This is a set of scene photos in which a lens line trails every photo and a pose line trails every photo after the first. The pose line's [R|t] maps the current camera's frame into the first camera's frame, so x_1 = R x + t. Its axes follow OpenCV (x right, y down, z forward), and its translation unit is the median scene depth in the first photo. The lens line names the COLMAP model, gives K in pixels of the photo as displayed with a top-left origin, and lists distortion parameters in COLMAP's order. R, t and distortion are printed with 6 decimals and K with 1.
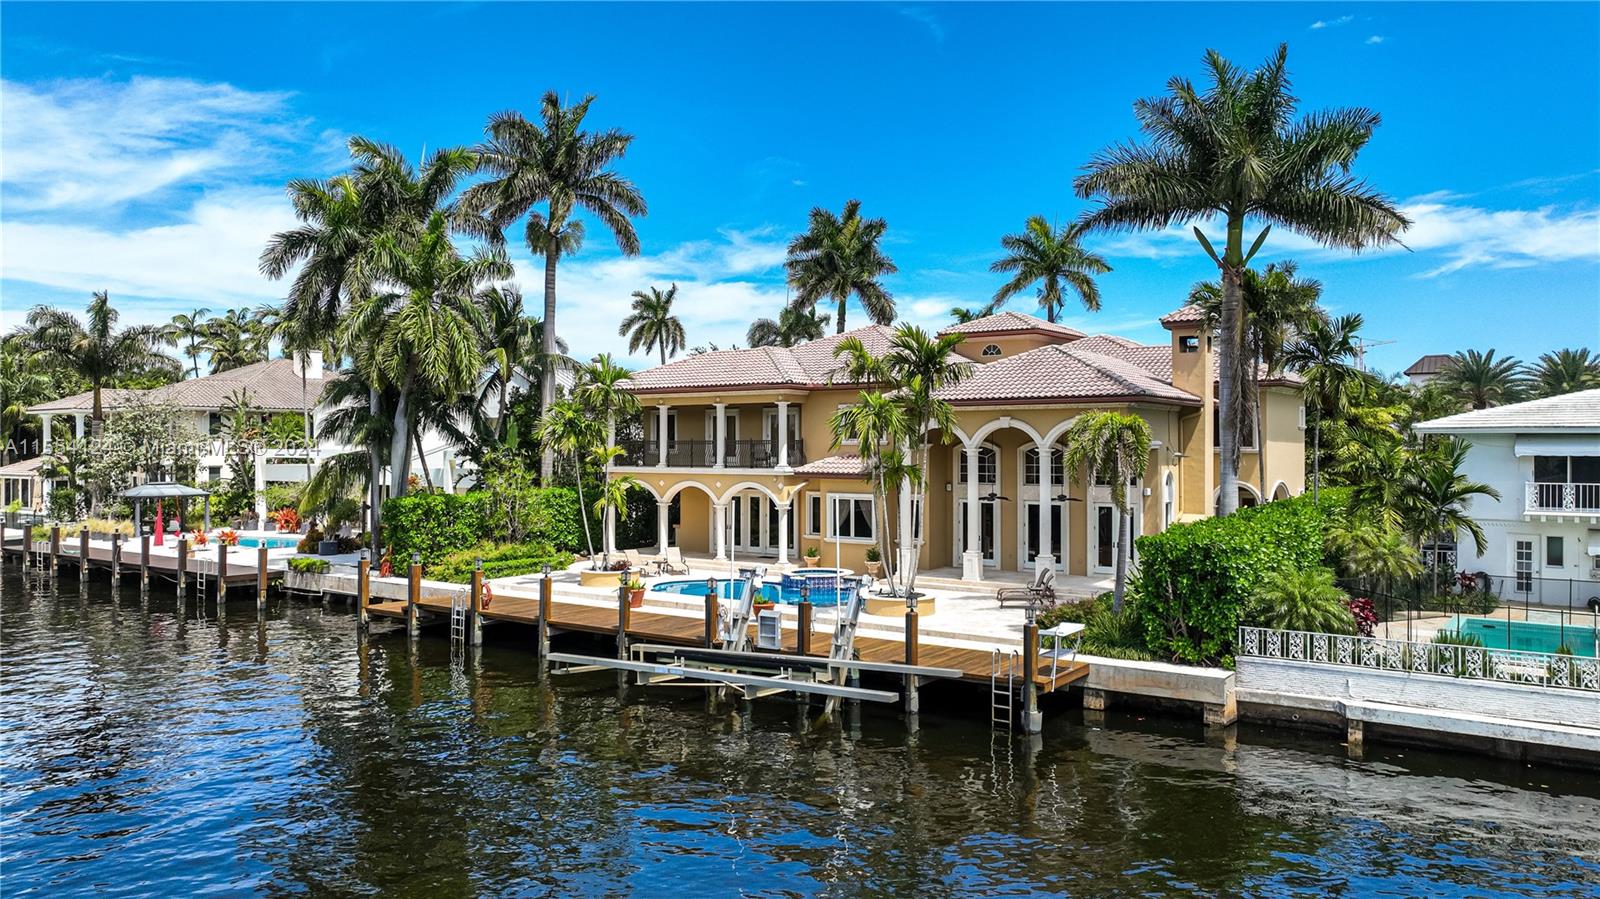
lens RADIAL K [[1120.5, 0, 800.0], [0, 1120.5, 449.5], [0, 0, 1]] dist [0.004788, 0.001450]
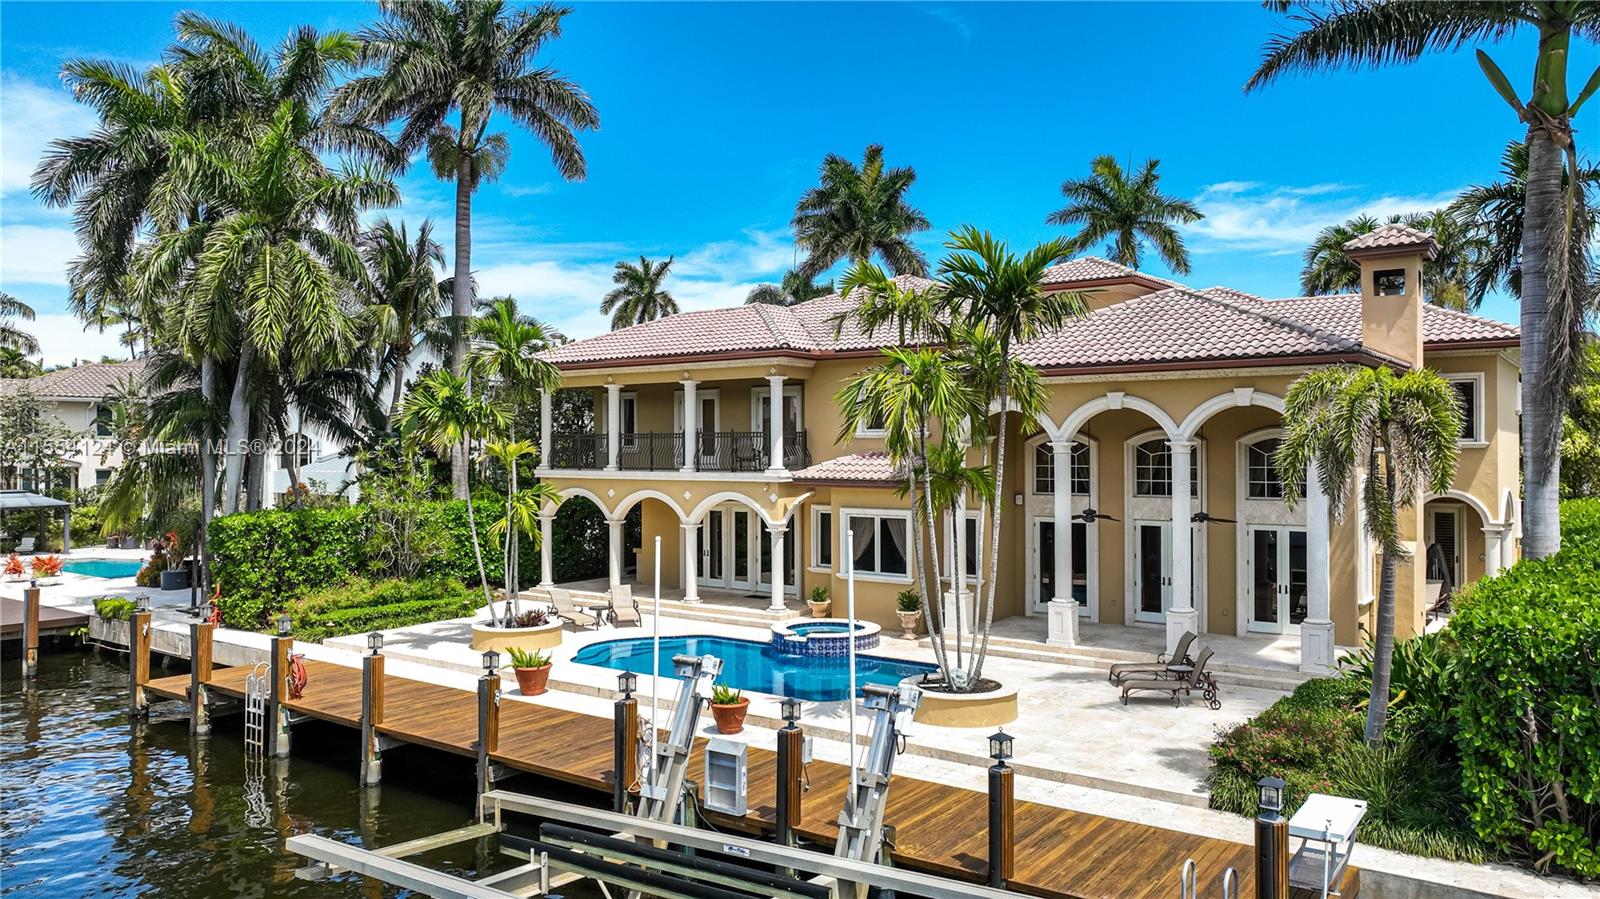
lens RADIAL K [[1120.5, 0, 800.0], [0, 1120.5, 449.5], [0, 0, 1]] dist [0.004788, 0.001450]
pose [[0.999793, -0.003074, -0.020105, 0.012797], [0.003074, 0.999995, -0.000017, 0.002792], [0.020105, -0.000045, 0.999798, 0.303649]]
